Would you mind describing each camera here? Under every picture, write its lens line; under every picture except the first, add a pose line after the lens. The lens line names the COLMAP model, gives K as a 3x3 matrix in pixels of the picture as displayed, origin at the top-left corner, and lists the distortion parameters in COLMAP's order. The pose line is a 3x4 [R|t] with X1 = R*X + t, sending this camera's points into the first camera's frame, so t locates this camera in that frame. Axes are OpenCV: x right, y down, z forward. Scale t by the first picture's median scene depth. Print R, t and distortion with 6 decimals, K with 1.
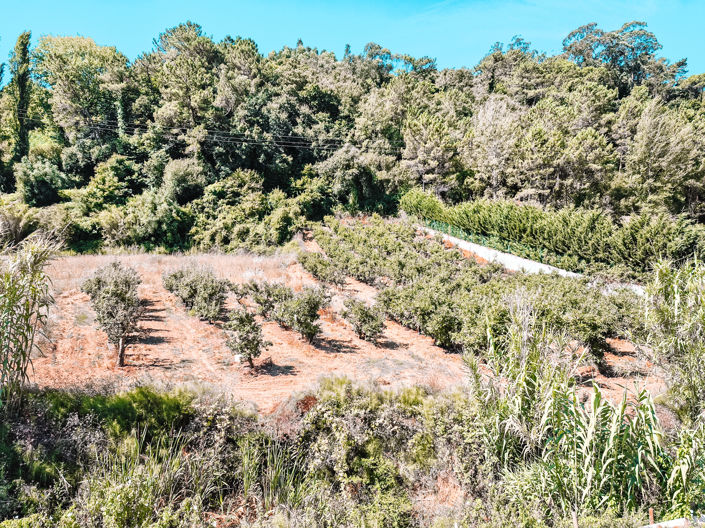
lens RADIAL K [[487.6, 0, 359.7], [0, 487.6, 265.6], [0, 0, 1]] dist [0.092743, -0.078154]
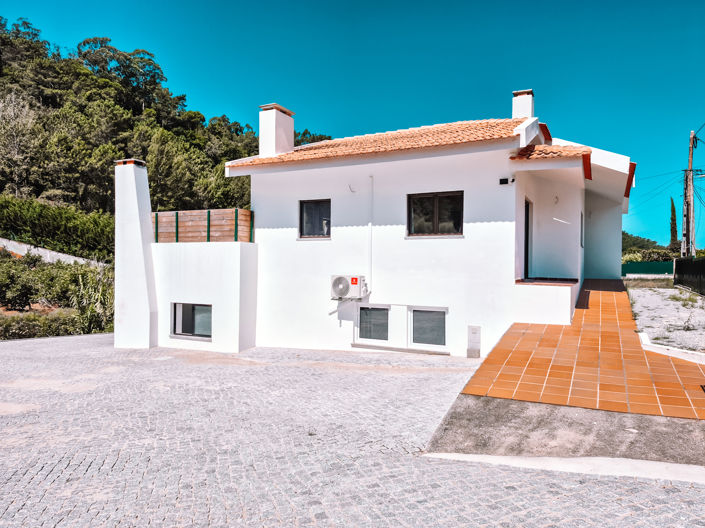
lens RADIAL K [[490.2, 0, 352.5], [0, 490.2, 264.0], [0, 0, 1]] dist [0.081785, -0.080939]
pose [[0.625192, -0.003102, 0.780465, -0.080762], [0.008504, 0.999960, -0.002837, 0.012094], [-0.780425, 0.008411, 0.625193, -0.145640]]
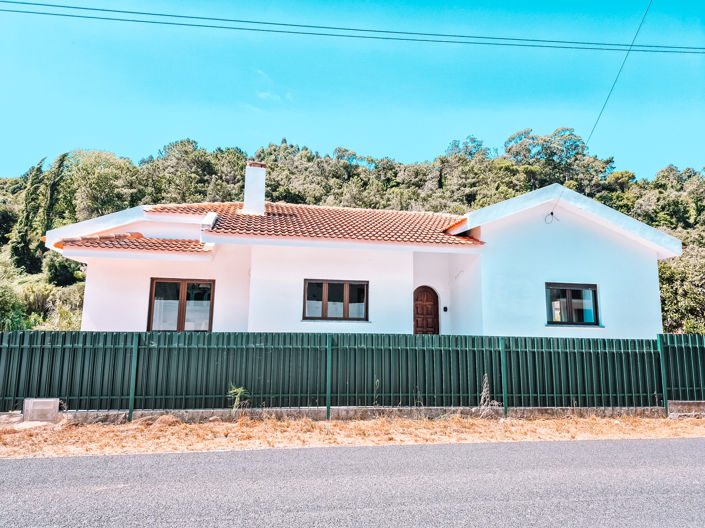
lens RADIAL K [[490.2, 0, 352.5], [0, 490.2, 264.0], [0, 0, 1]] dist [0.081785, -0.080939]
pose [[0.999996, 0.002099, 0.001793, 0.085208], [-0.001819, 0.989579, -0.143979, 0.006607], [-0.002076, 0.143975, 0.989579, -0.232912]]
